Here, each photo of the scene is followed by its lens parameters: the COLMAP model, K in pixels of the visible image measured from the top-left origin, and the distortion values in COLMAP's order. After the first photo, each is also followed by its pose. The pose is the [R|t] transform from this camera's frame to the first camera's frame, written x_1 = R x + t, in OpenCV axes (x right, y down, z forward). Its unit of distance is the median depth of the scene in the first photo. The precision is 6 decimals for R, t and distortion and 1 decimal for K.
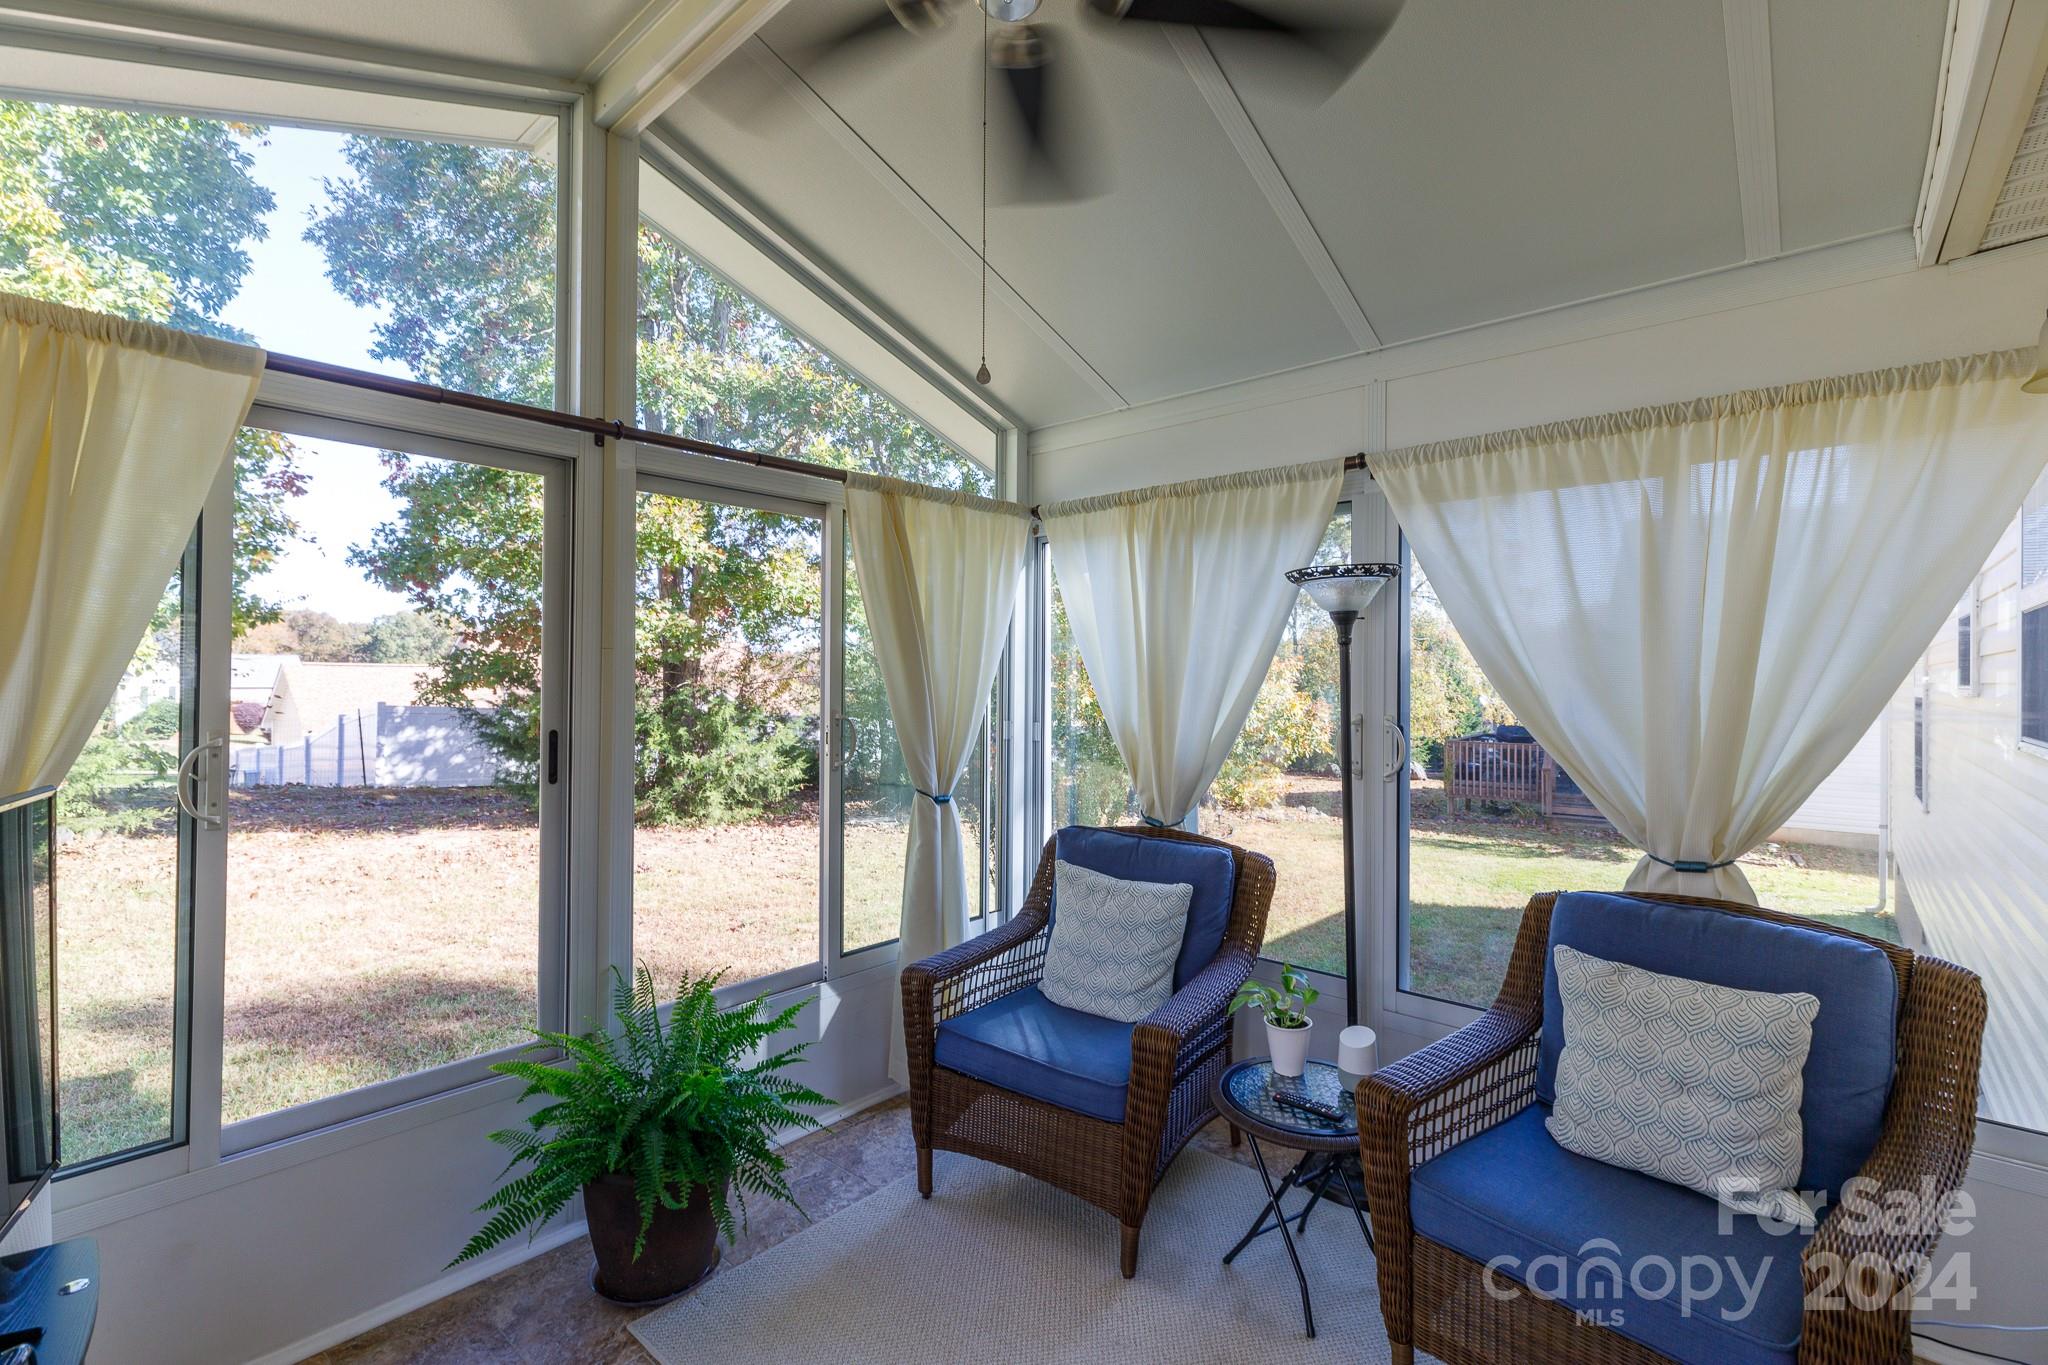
lens RADIAL K [[900.4, 0, 1010.3], [0, 900.4, 684.5], [0, 0, 1]] dist [-0.008736, 0.000337]
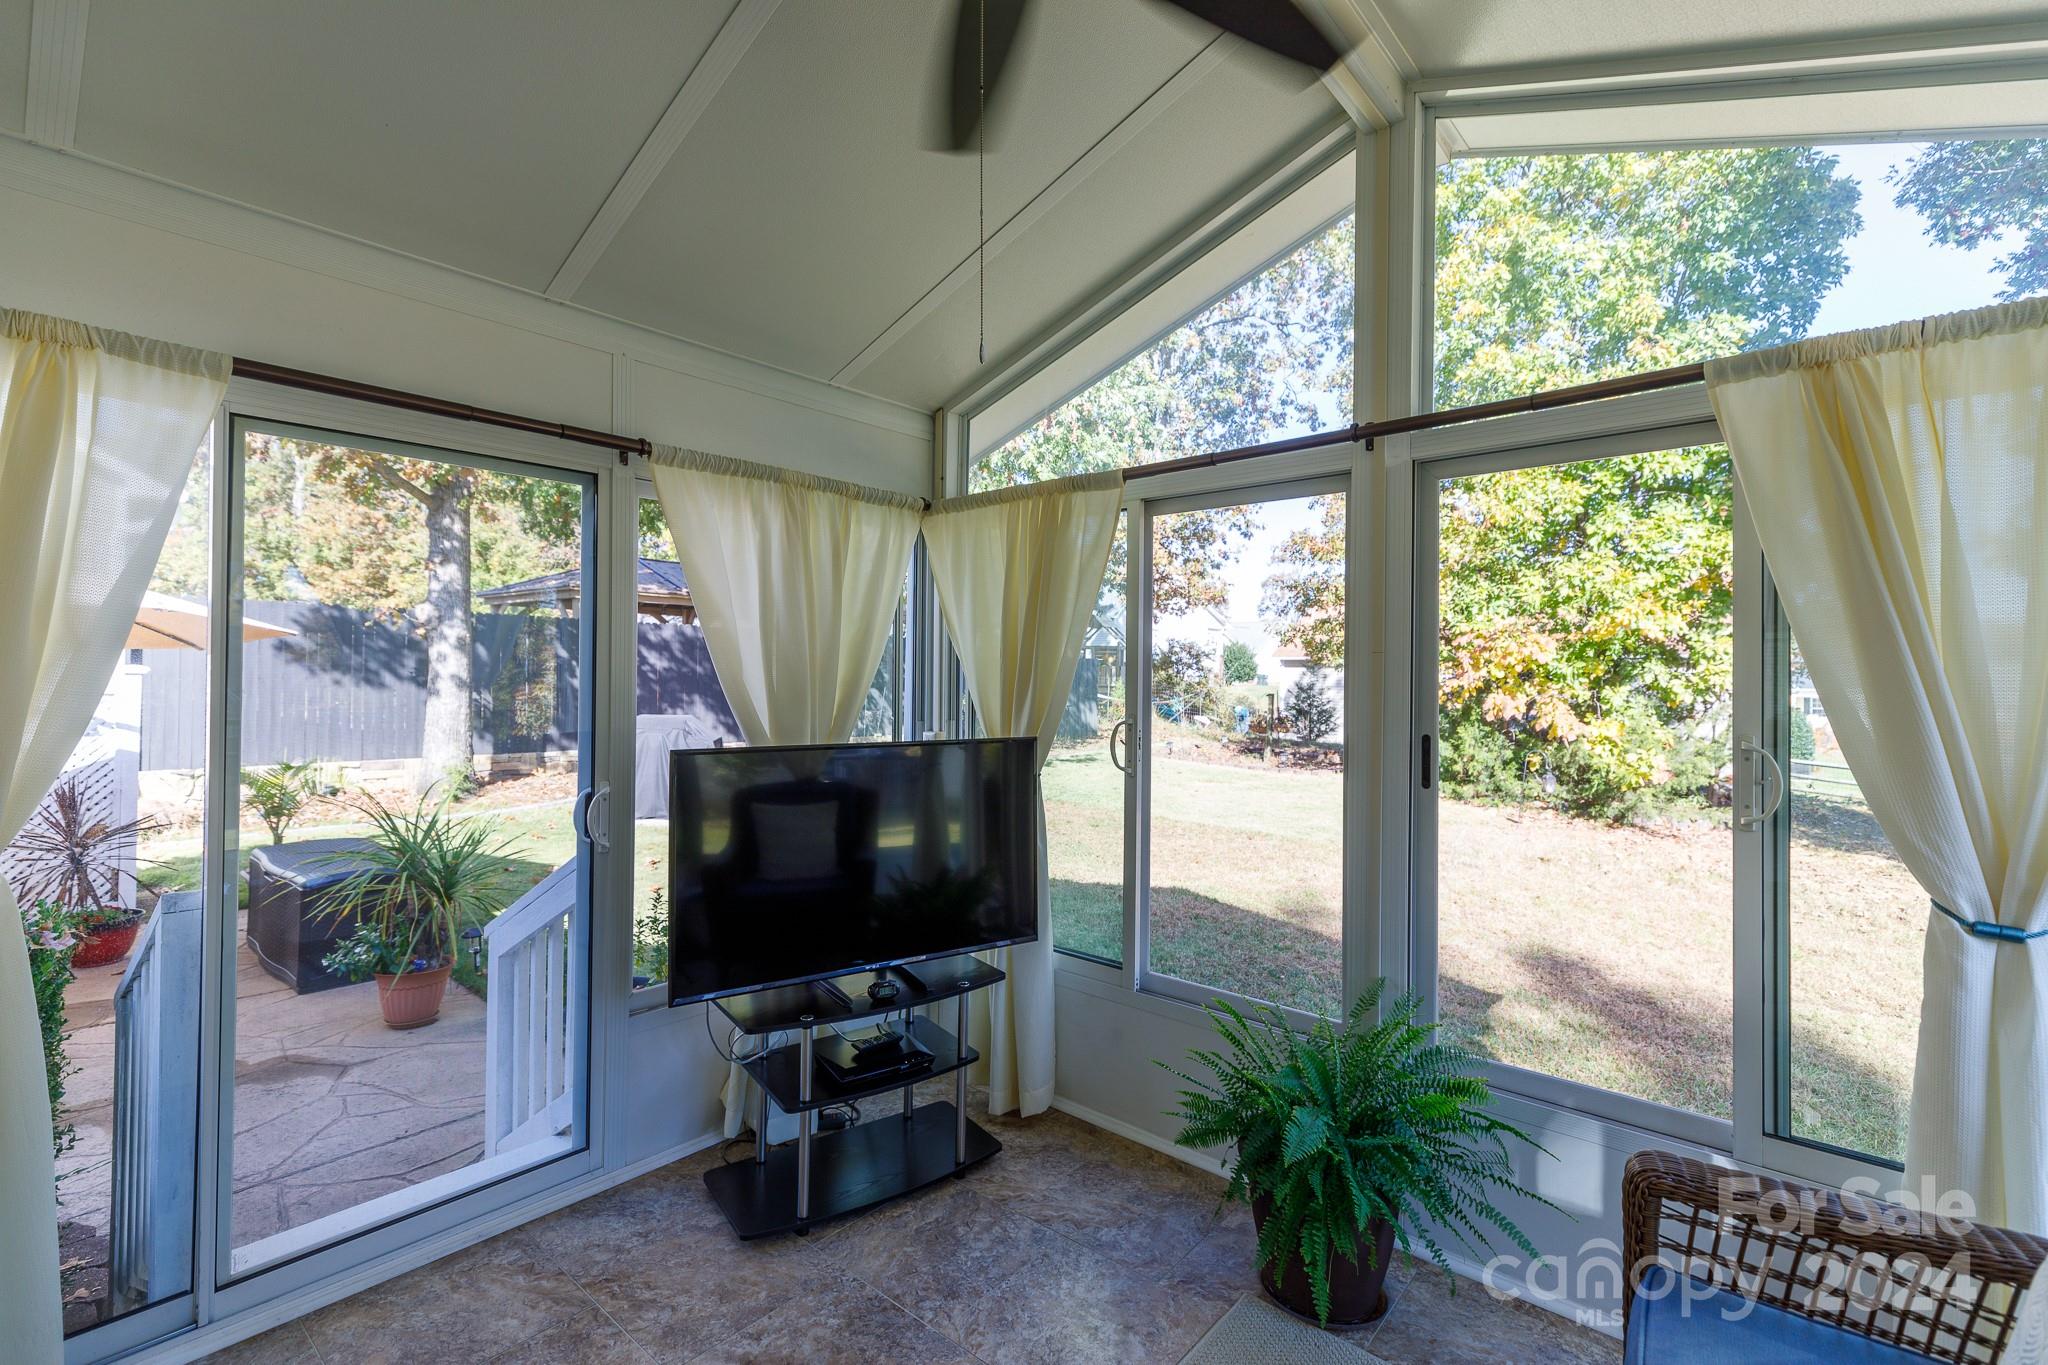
lens RADIAL K [[900.4, 0, 1029.7], [0, 900.4, 672.4], [0, 0, 1]] dist [-0.008736, 0.000337]
pose [[-0.006005, -0.008465, -0.999946, 0.134524], [-0.020815, 0.999749, -0.008338, 0.000257], [0.999765, 0.020764, -0.006180, 0.152417]]
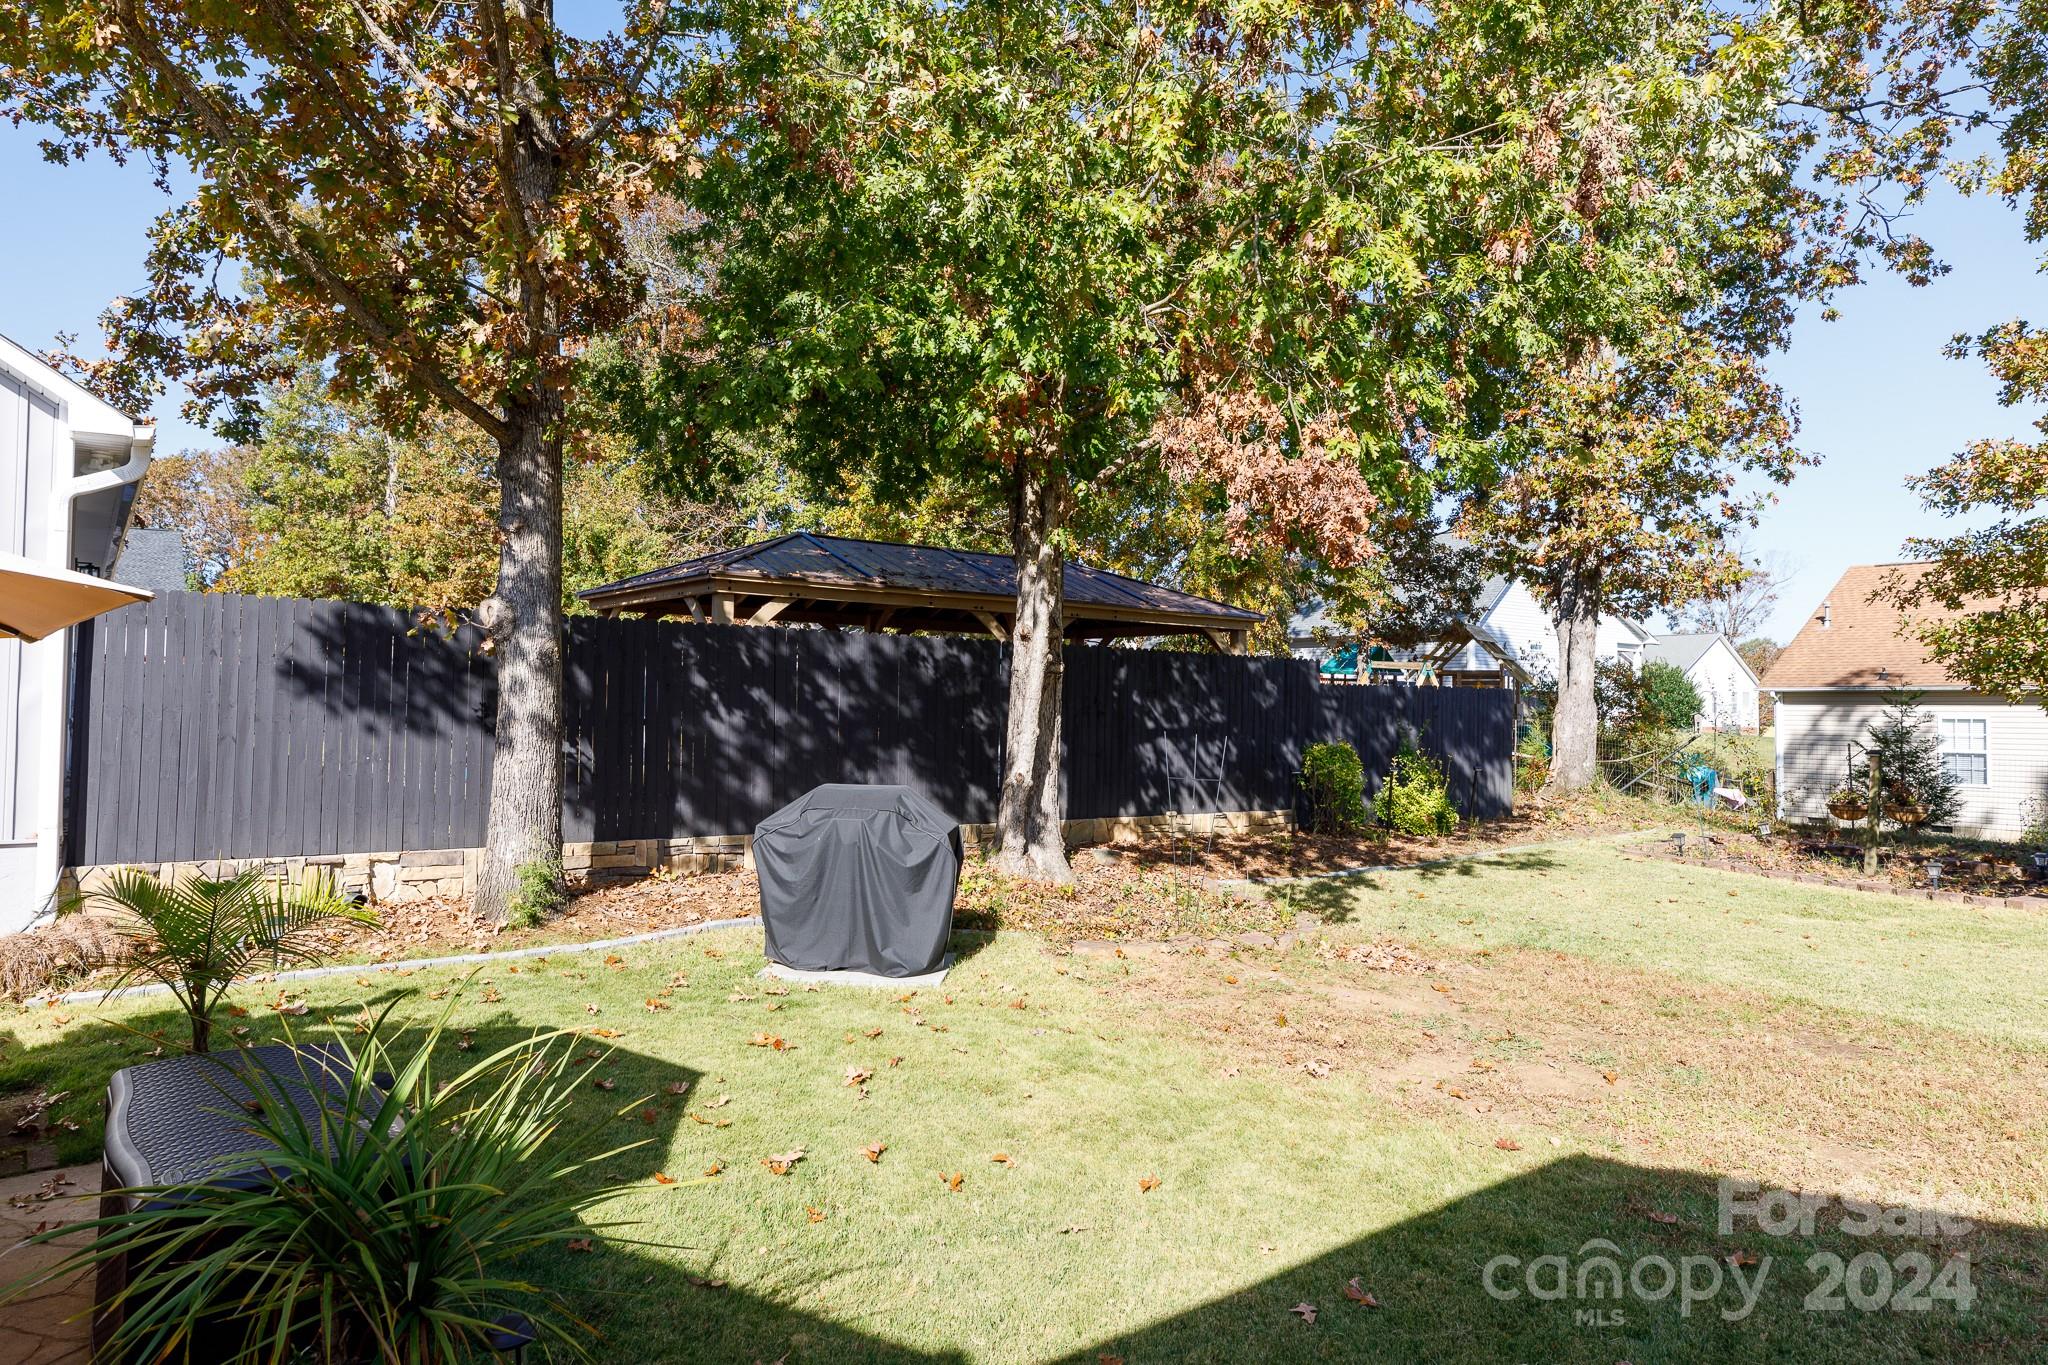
lens RADIAL K [[1248.5, 0, 1023.9], [0, 1248.5, 669.4], [0, 0, 1]] dist [0.001318, 0.008422]
pose [[-0.224658, -0.042006, -0.973532, 0.102886], [-0.023156, 0.999018, -0.037762, 0.000449], [0.974162, 0.014060, -0.225411, 0.135136]]
